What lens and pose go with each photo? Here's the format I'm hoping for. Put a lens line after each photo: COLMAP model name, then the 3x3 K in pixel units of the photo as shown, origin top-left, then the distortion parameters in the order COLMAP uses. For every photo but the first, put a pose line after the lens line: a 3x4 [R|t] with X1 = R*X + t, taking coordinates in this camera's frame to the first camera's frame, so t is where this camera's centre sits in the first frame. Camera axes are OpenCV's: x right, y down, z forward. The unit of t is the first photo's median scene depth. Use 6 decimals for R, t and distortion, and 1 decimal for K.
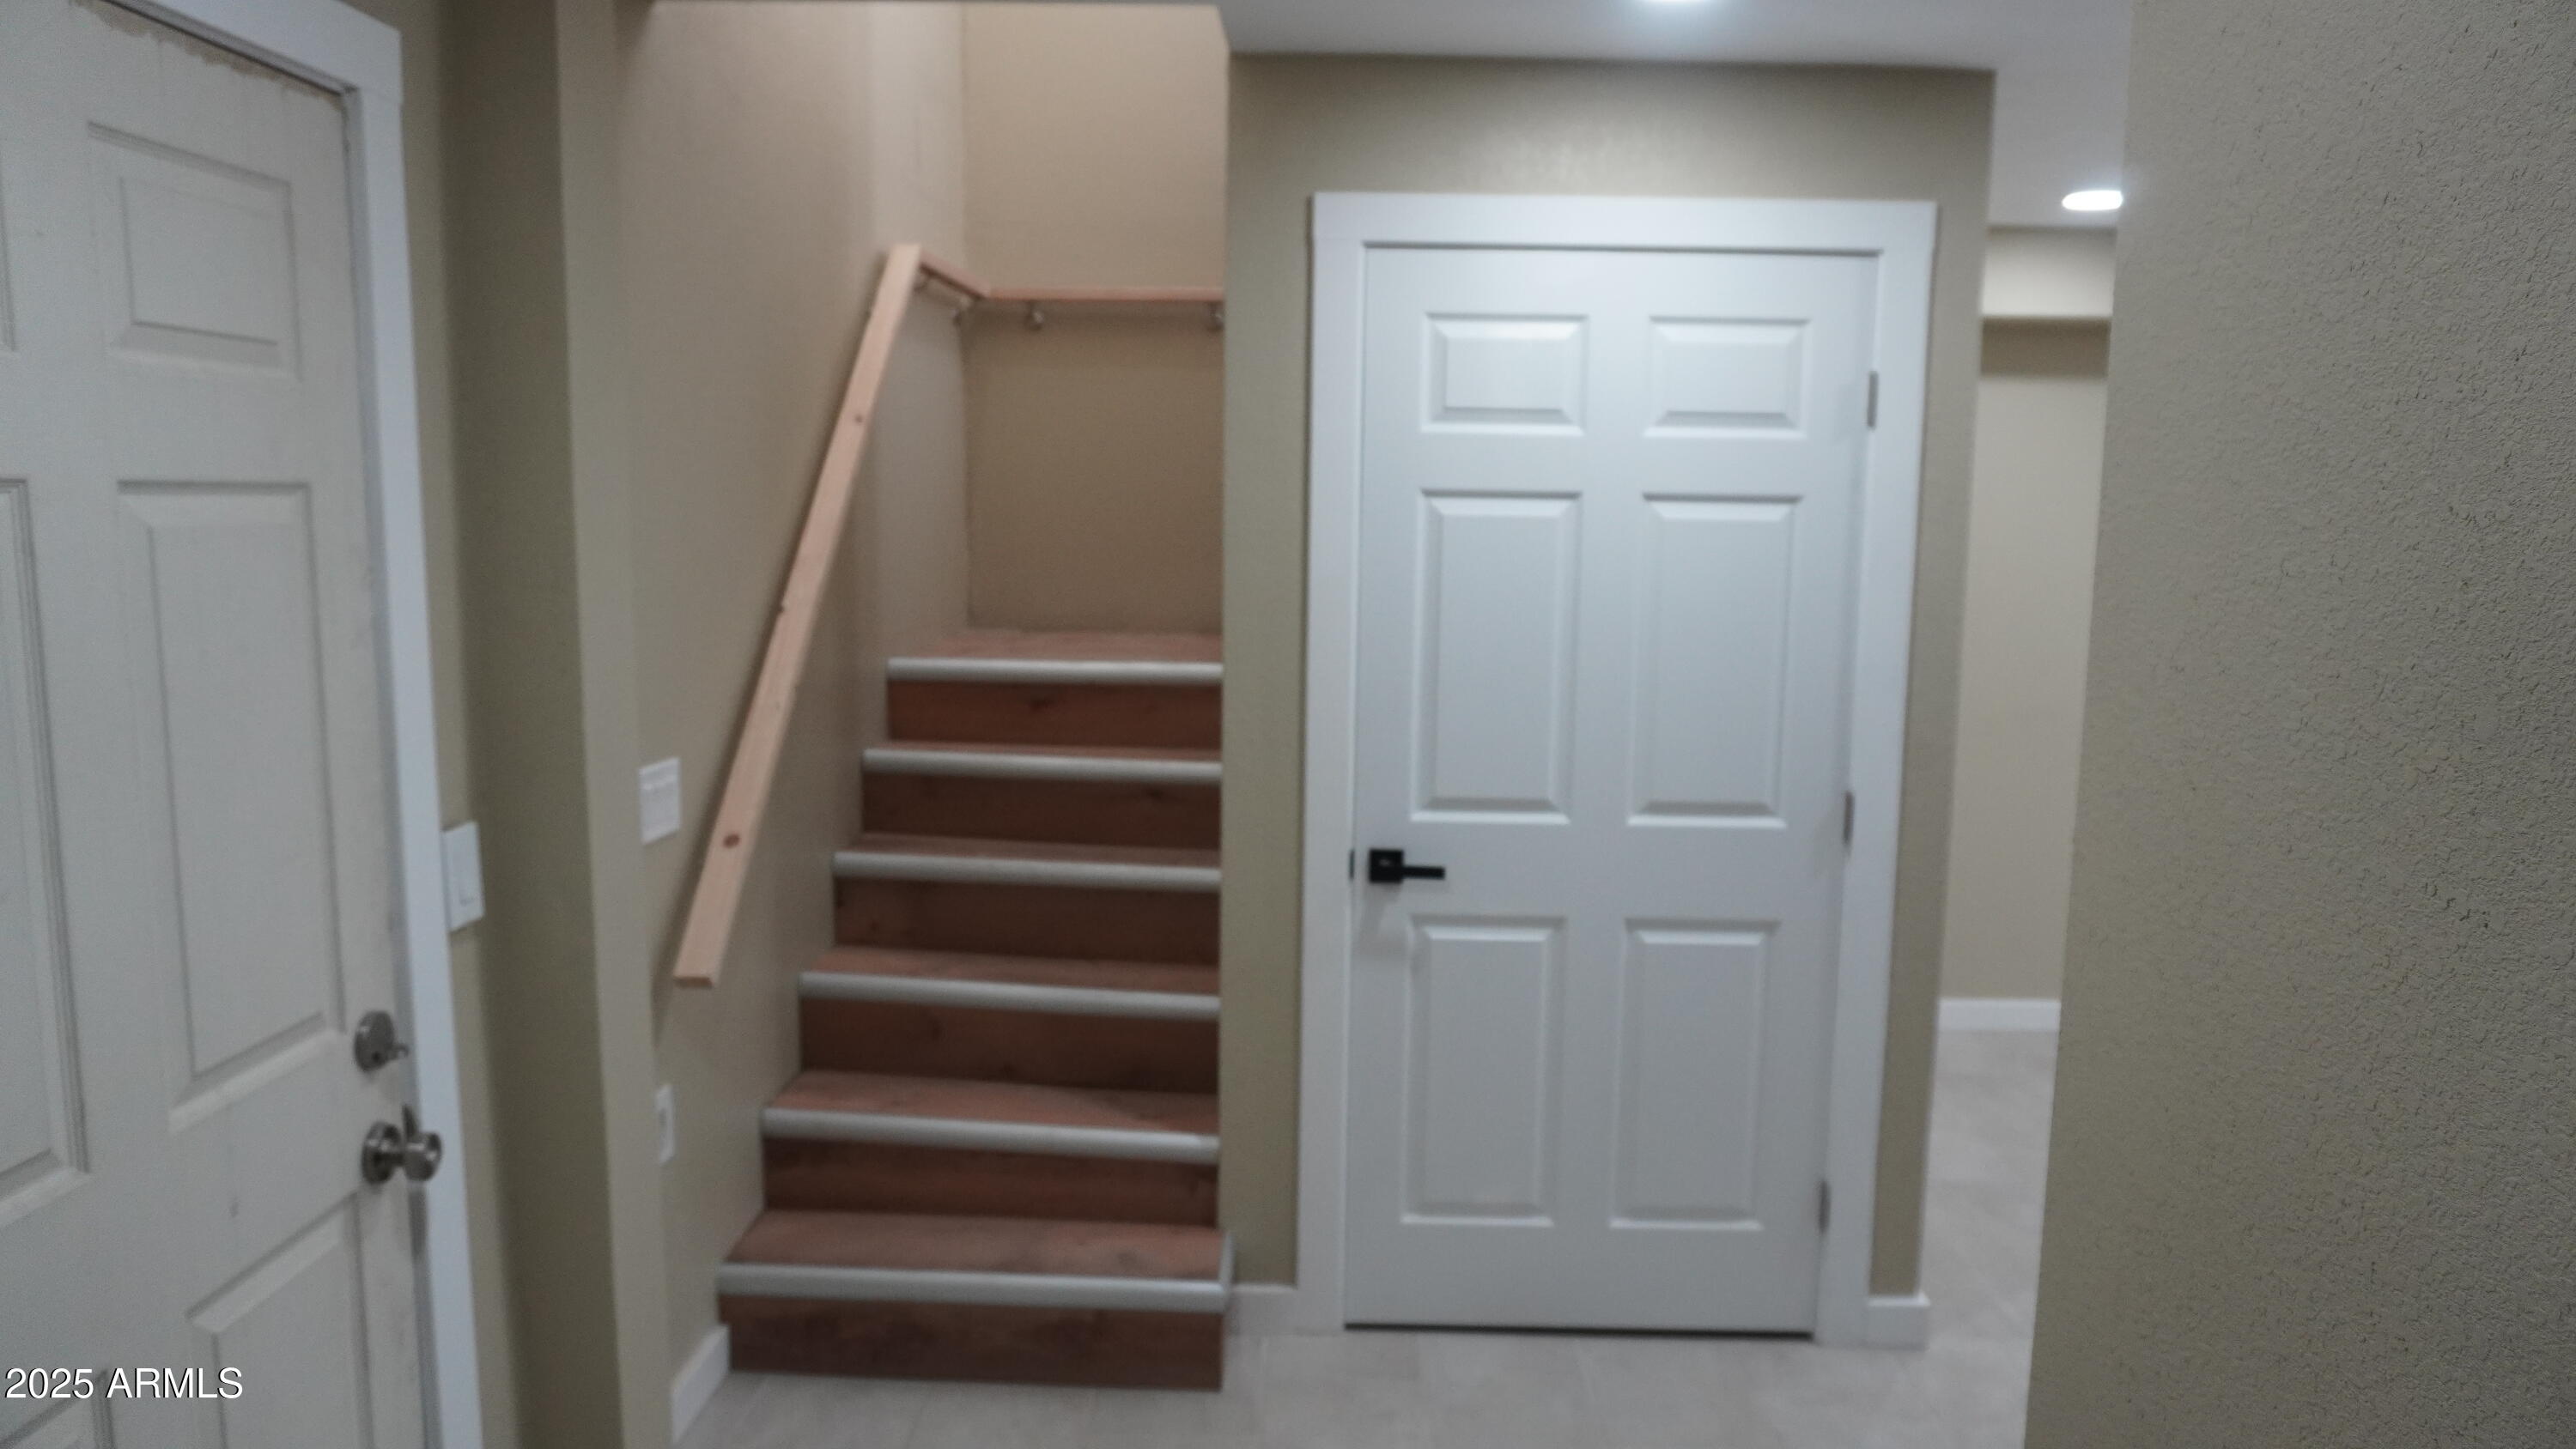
lens RADIAL K [[1738.9, 0, 1288.0], [0, 1738.9, 724.5], [0, 0, 1]] dist [-0.011102, 0.000080]
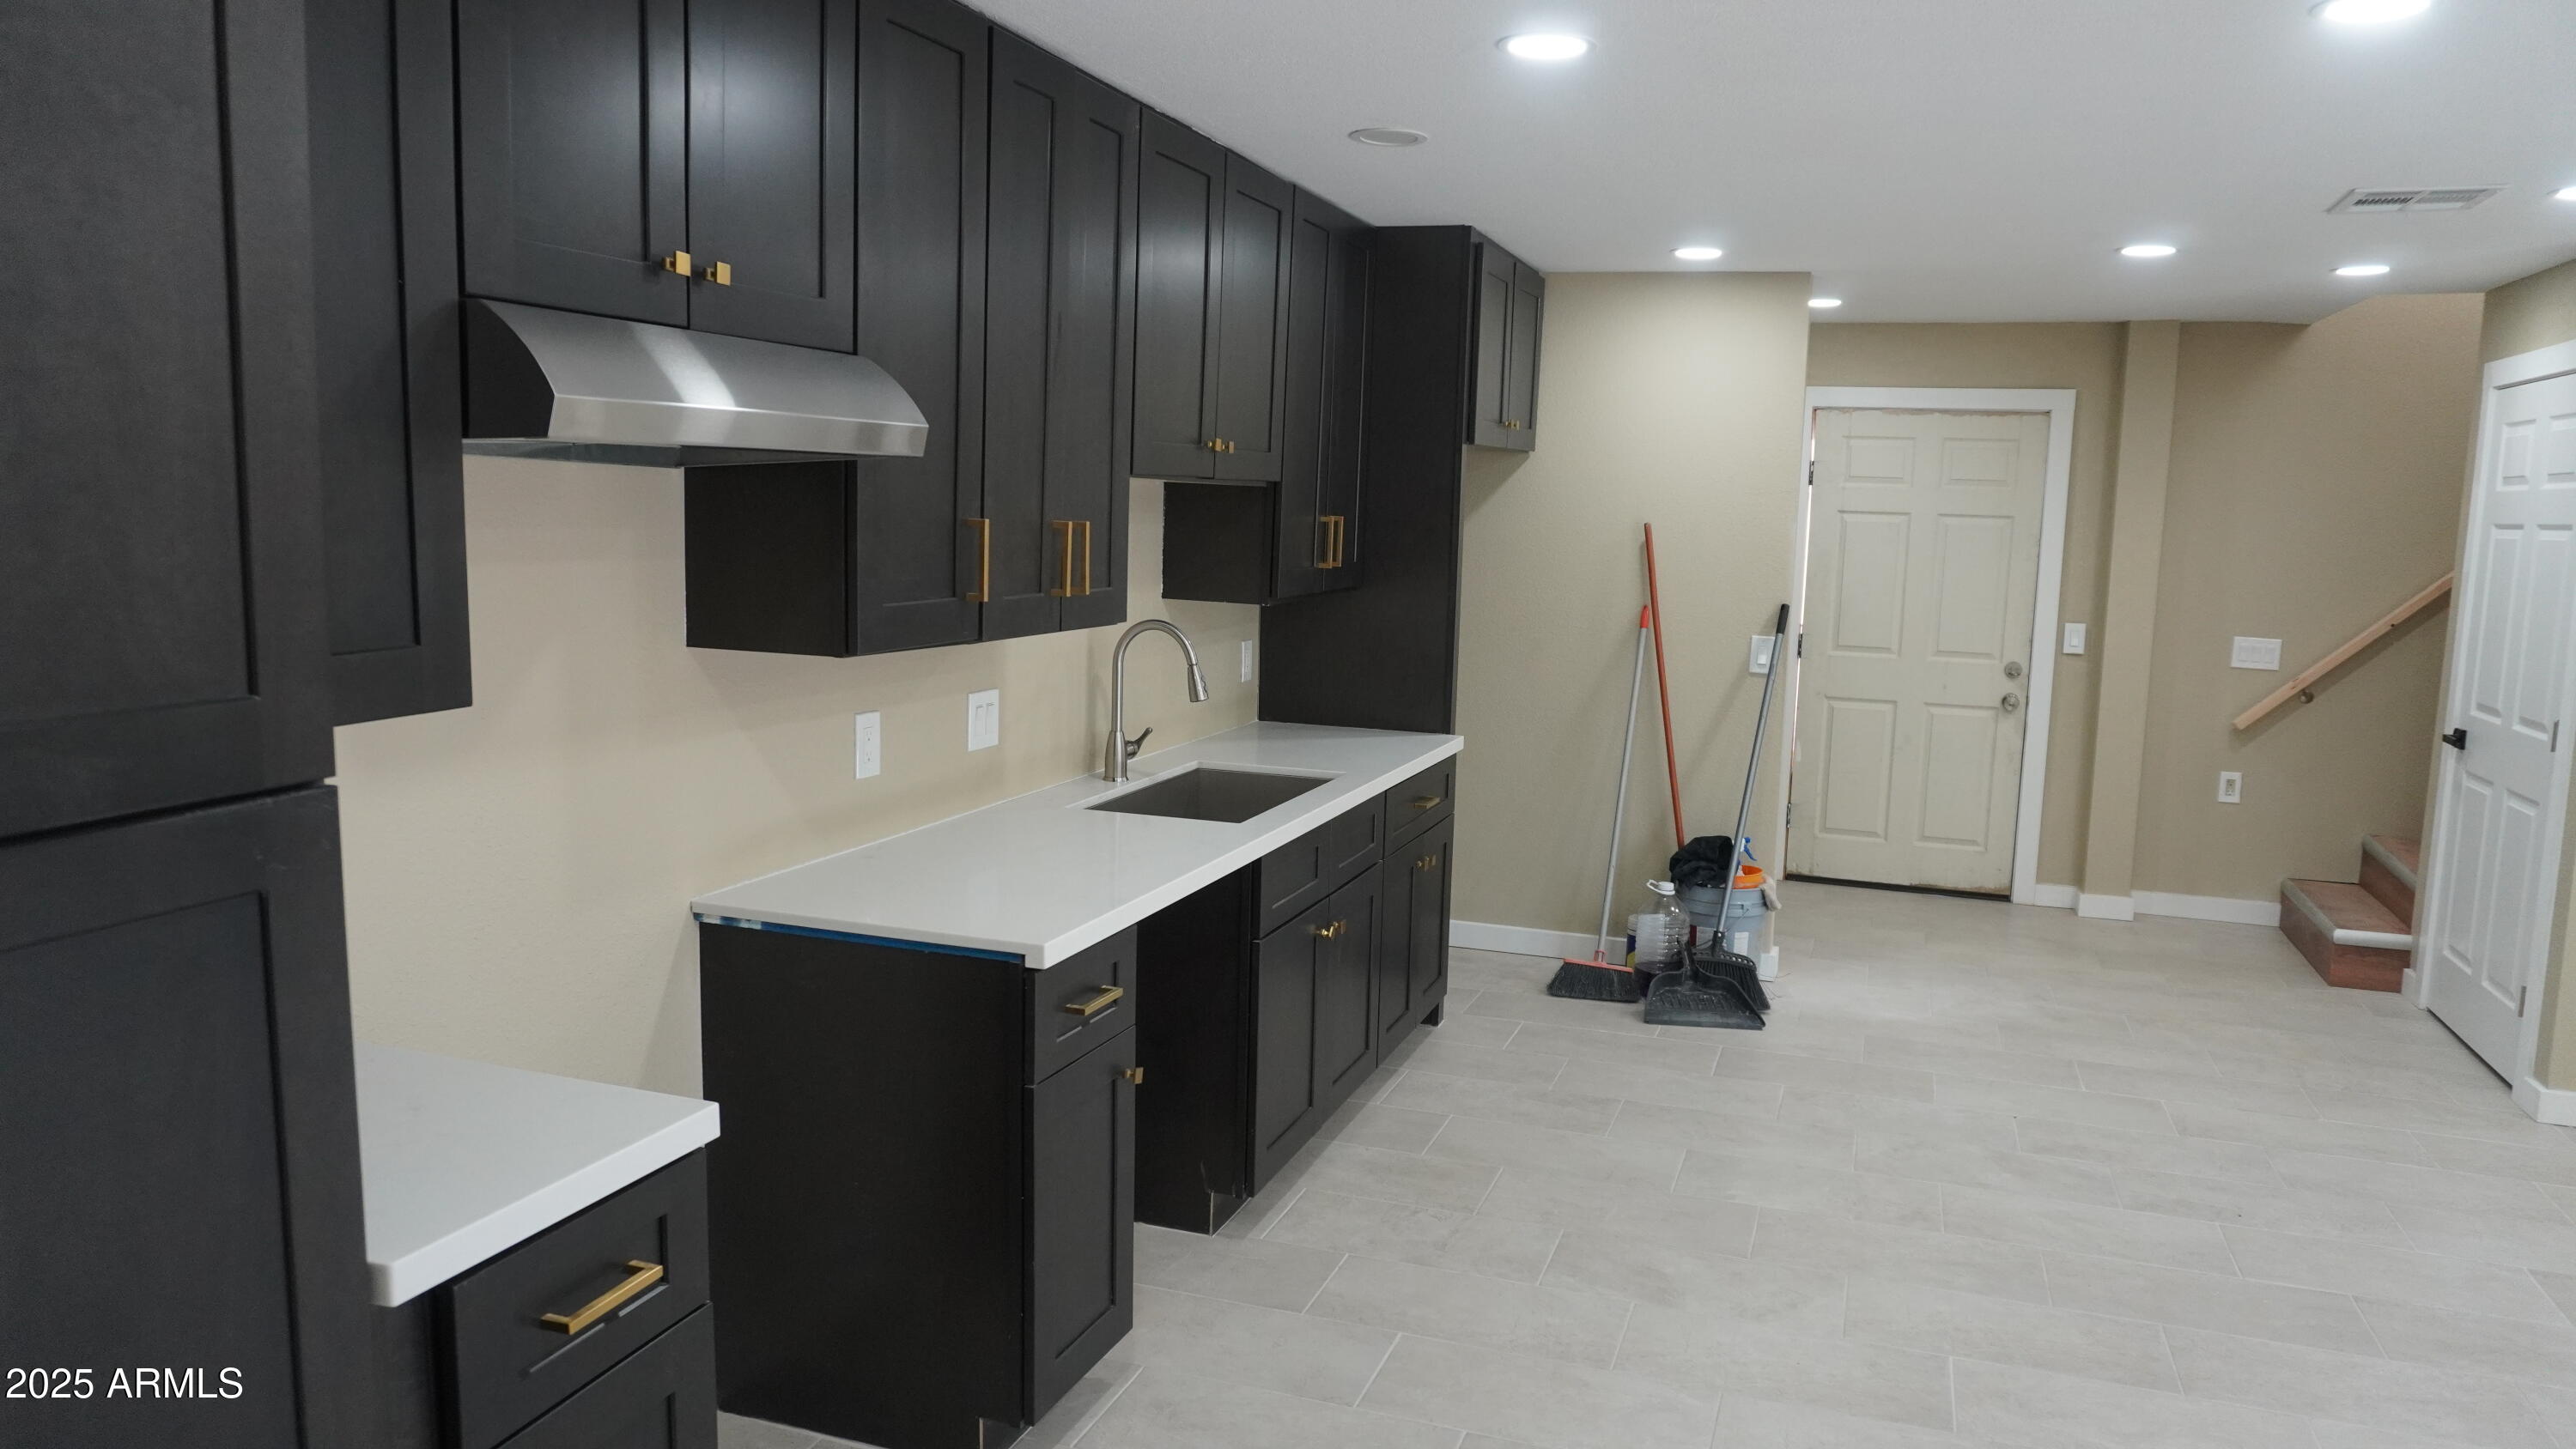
lens RADIAL K [[1738.9, 0, 1288.0], [0, 1738.9, 724.5], [0, 0, 1]] dist [-0.011102, 0.000080]
pose [[-0.315148, 0.100852, -0.943669, 3.453766], [-0.149640, 0.976619, 0.154348, -0.039887], [0.937171, 0.189853, -0.292688, 0.670465]]
